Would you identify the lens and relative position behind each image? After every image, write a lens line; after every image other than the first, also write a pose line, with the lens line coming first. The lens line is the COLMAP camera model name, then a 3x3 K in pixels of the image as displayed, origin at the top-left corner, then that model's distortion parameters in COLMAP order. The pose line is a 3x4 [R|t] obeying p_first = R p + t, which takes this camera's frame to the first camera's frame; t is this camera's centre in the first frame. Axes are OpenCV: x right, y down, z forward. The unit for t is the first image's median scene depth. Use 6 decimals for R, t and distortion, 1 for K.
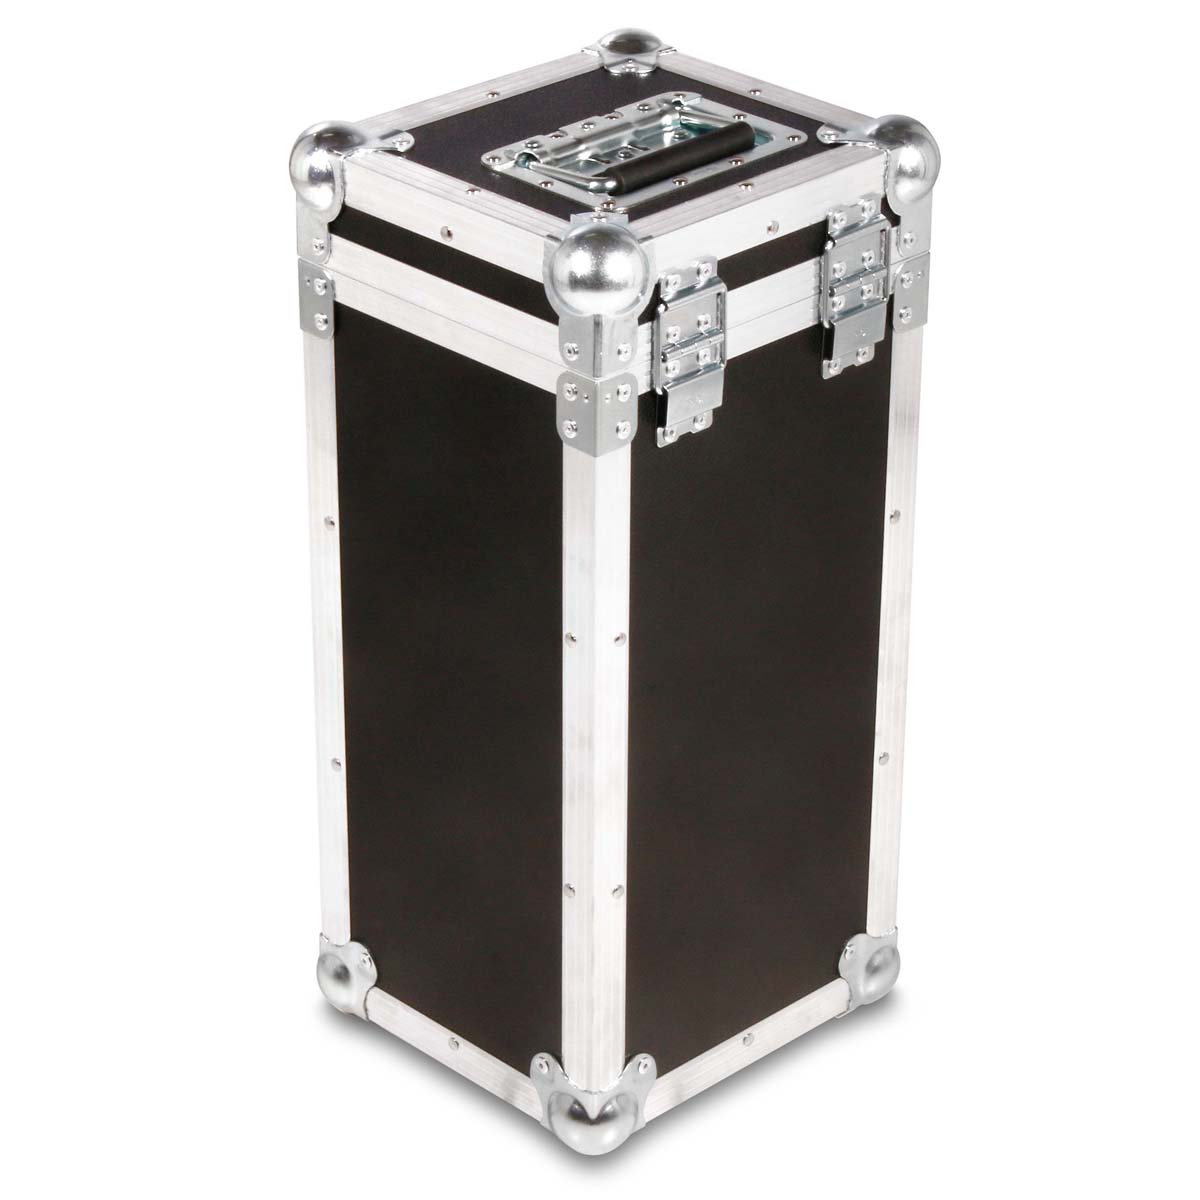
lens RADIAL K [[3733.4, 0, 600.0], [0, 3733.4, 600.0], [0, 0, 1]] dist [0.134096, 0.596381]
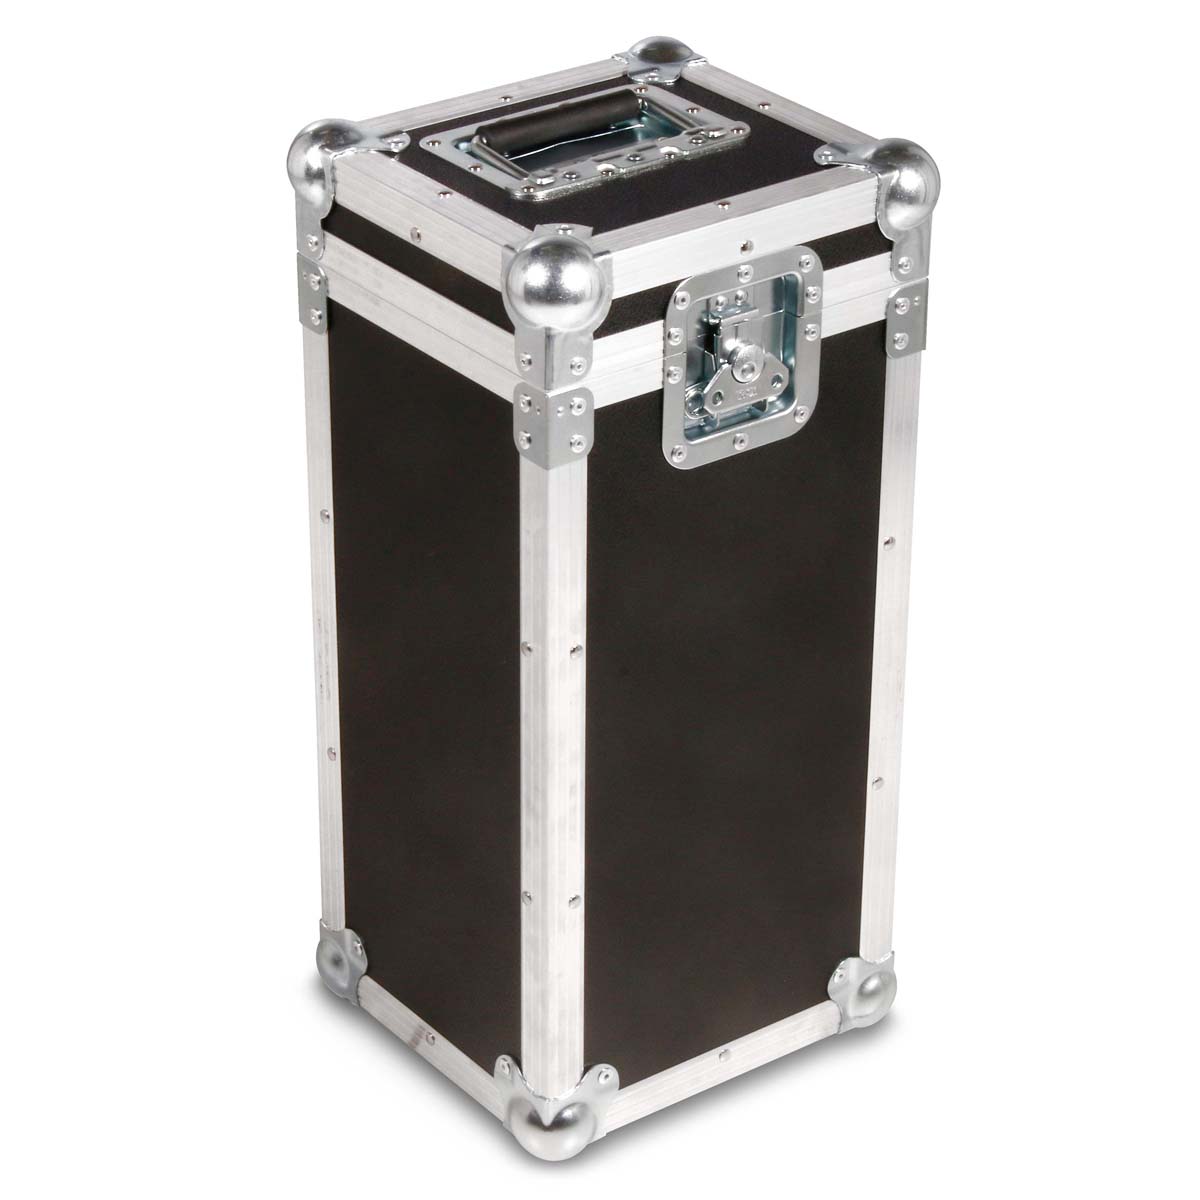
lens RADIAL K [[3733.4, 0, 600.0], [0, 3733.4, 600.0], [0, 0, 1]] dist [0.134096, 0.596381]
pose [[0.991103, 0.060651, -0.118476, 0.126043], [-0.059137, 0.998118, 0.016256, -0.019297], [0.119239, -0.009105, 0.992824, 0.008037]]
